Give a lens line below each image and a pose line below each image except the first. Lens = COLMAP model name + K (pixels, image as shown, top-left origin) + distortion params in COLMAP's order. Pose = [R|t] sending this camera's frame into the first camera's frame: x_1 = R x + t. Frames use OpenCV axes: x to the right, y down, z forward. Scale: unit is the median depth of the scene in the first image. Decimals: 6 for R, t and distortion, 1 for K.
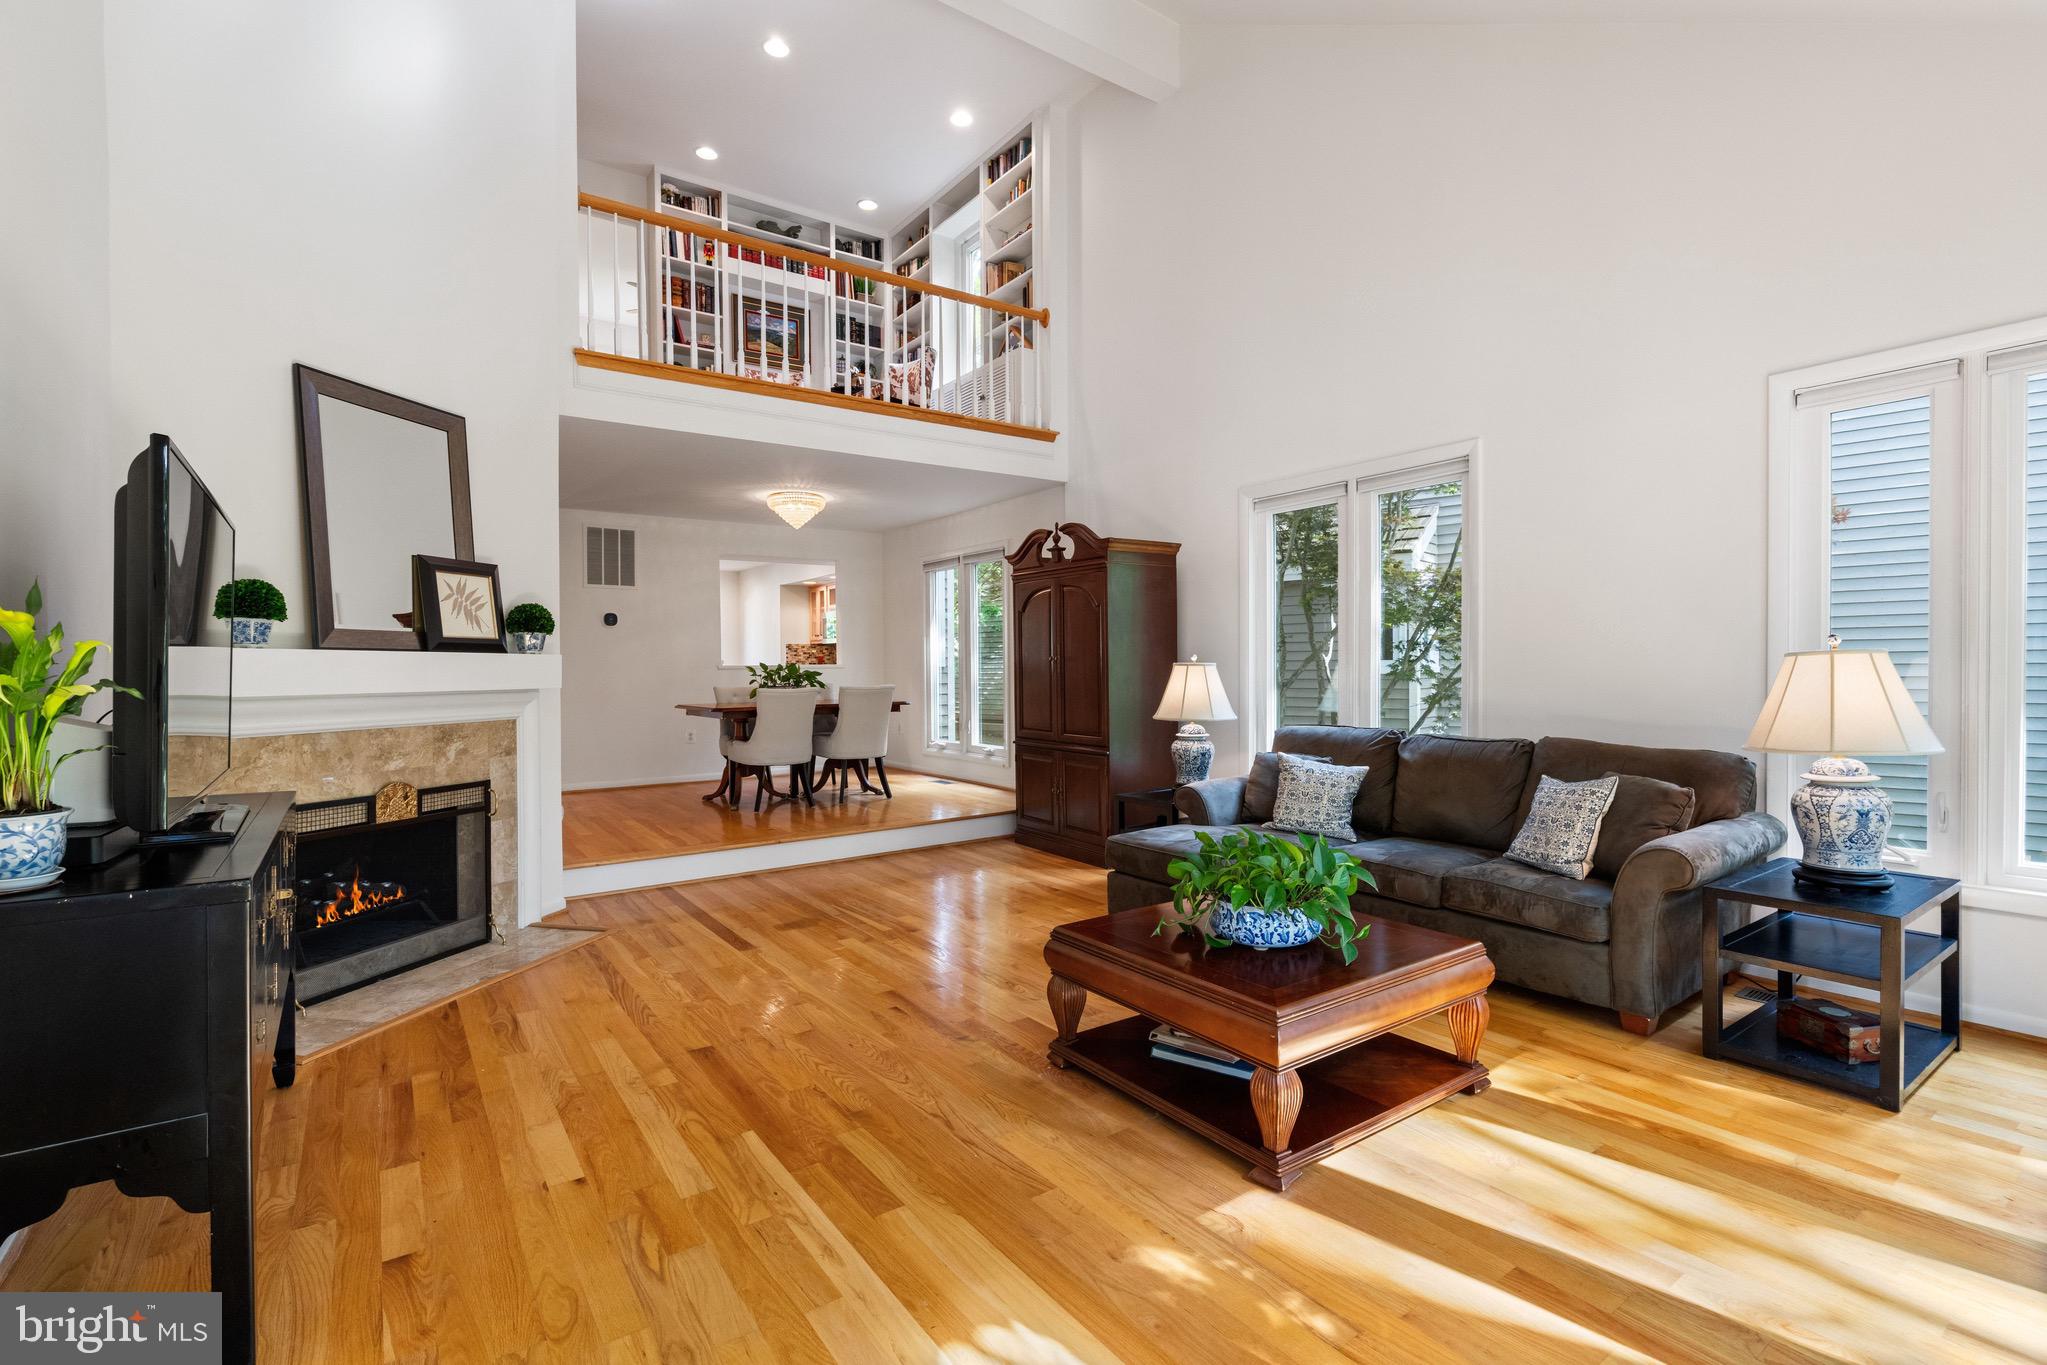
lens RADIAL K [[950.5, 0, 995.4], [0, 950.5, 671.8], [0, 0, 1]] dist [-0.007545, 0.002169]
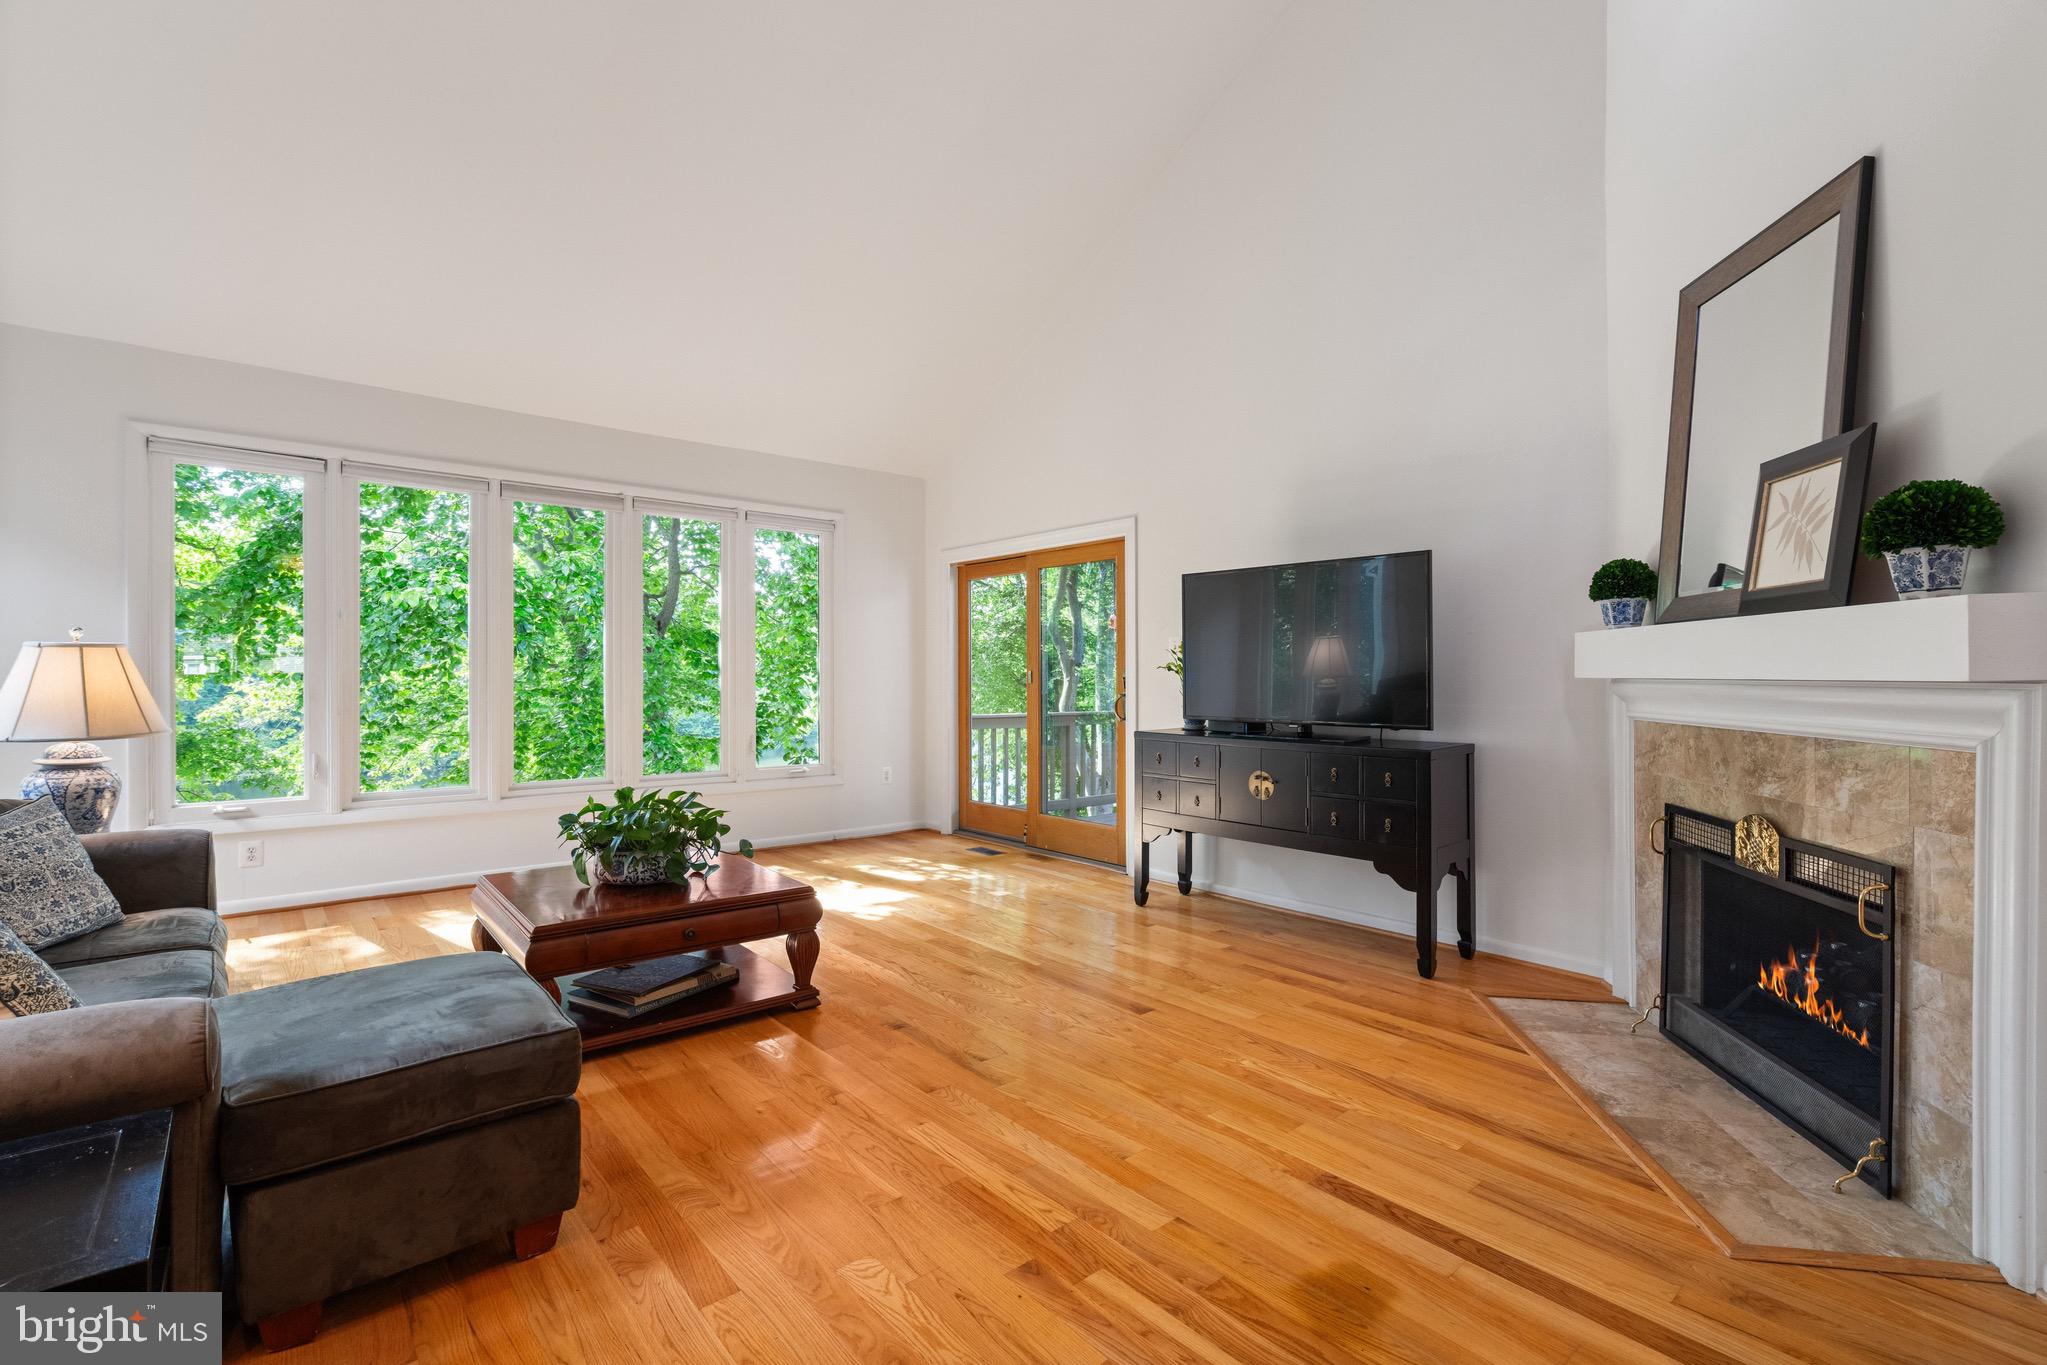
lens RADIAL K [[950.5, 0, 1031.1], [0, 950.5, 689.2], [0, 0, 1]] dist [-0.007545, 0.002169]
pose [[-0.992821, 0.007422, -0.119380, -0.037955], [0.005361, 0.999831, 0.017572, 0.011659], [0.119491, 0.016806, -0.992693, 1.364974]]
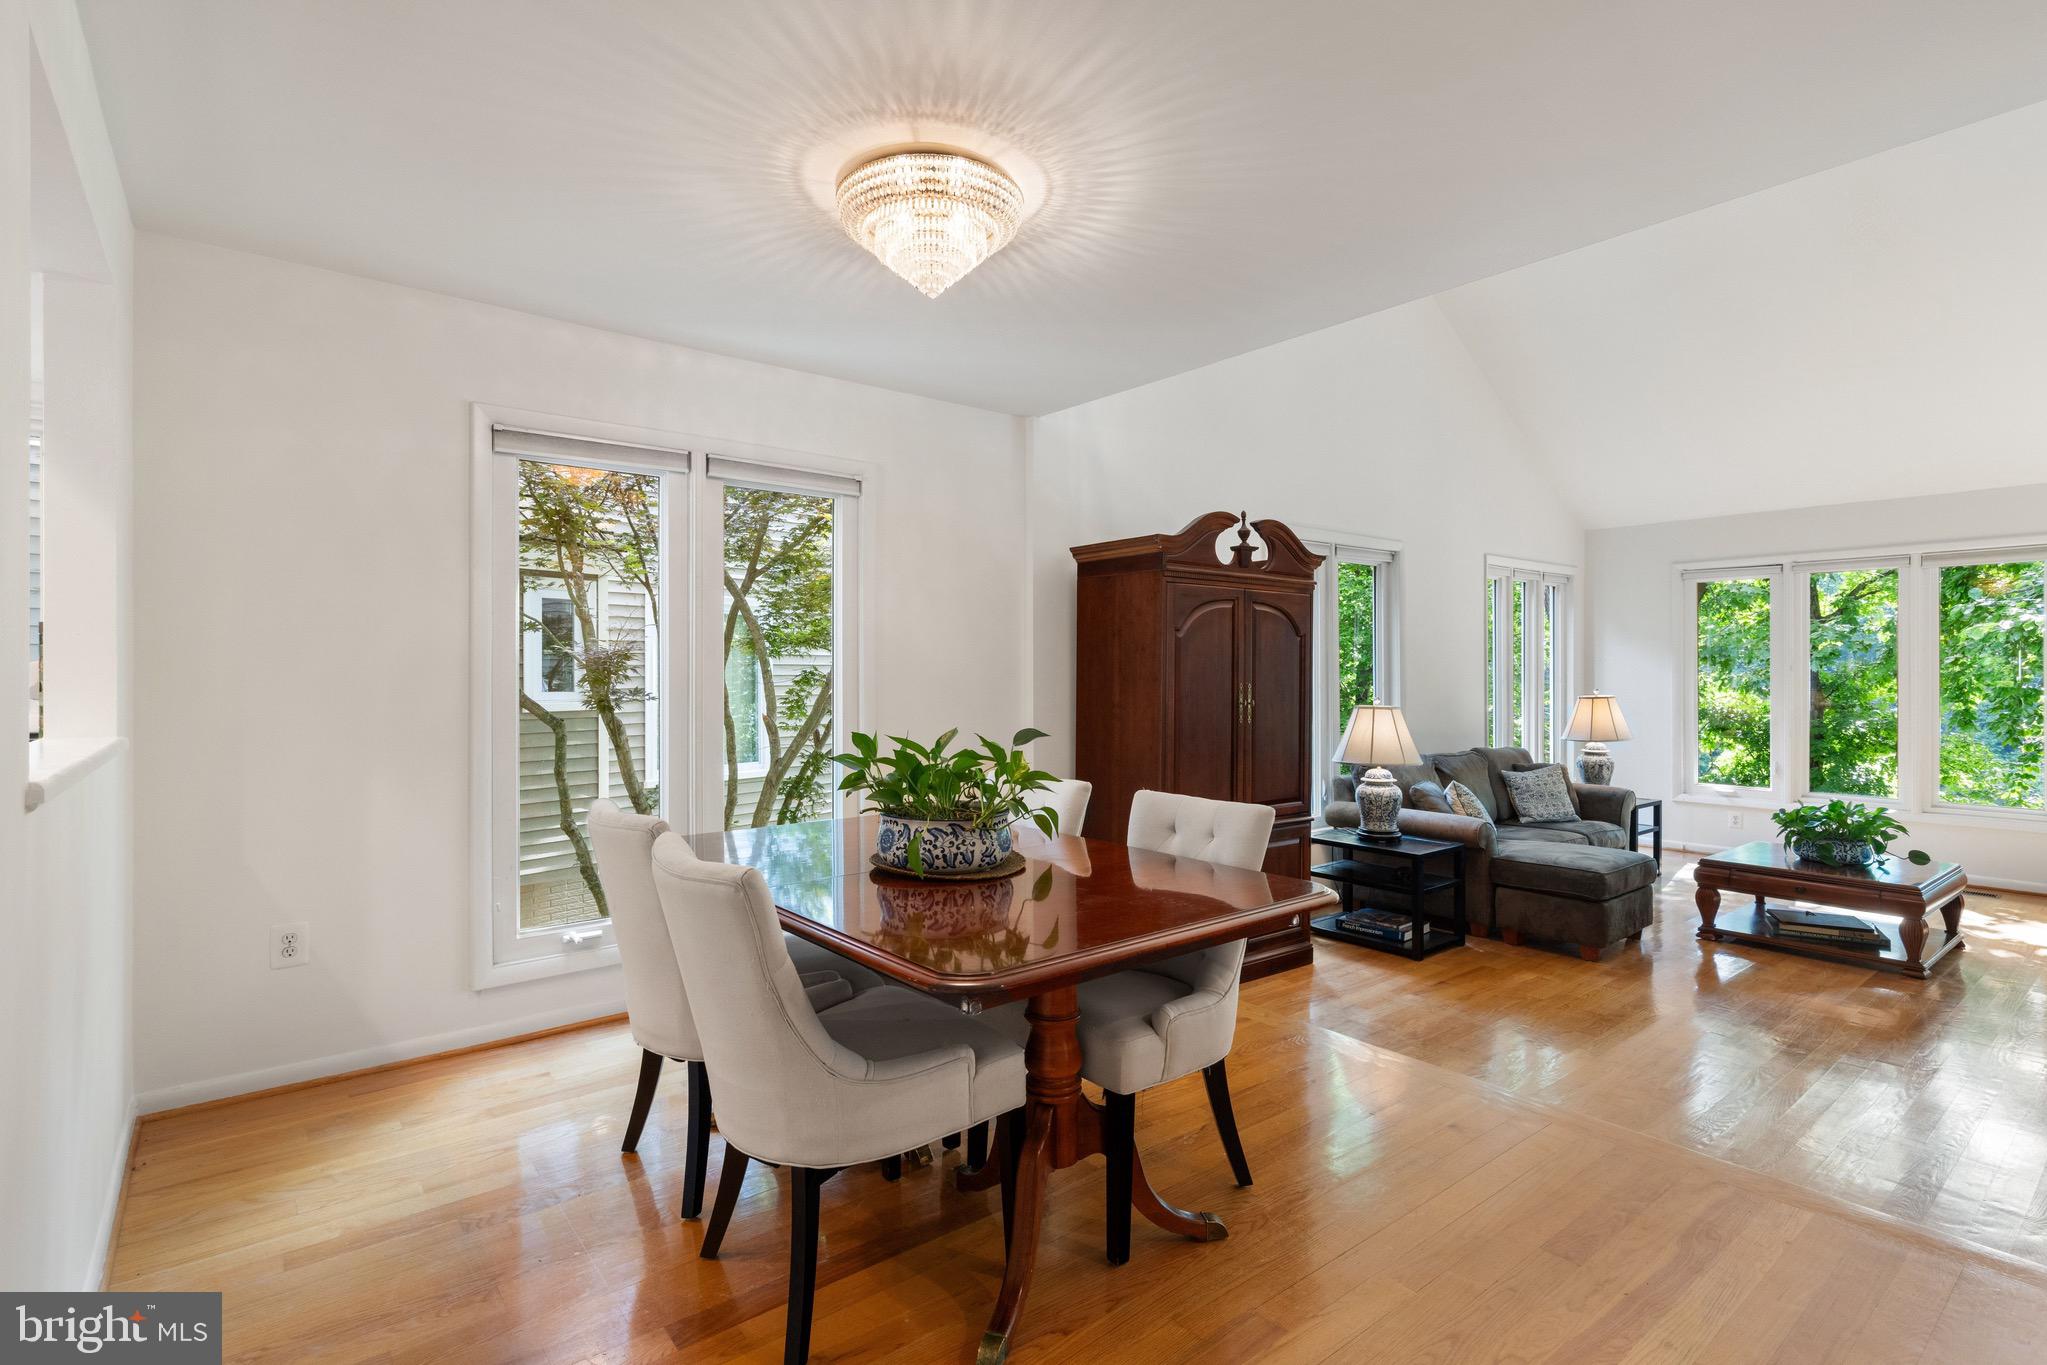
lens RADIAL K [[1007.7, 0, 1014.8], [0, 1007.7, 677.4], [0, 0, 1]] dist [-0.001176, -0.001143]
pose [[-0.100434, 0.009315, 0.994900, -0.882999], [0.009978, 0.999915, -0.008354, -0.036958], [-0.994894, 0.009088, -0.100518, 1.651866]]
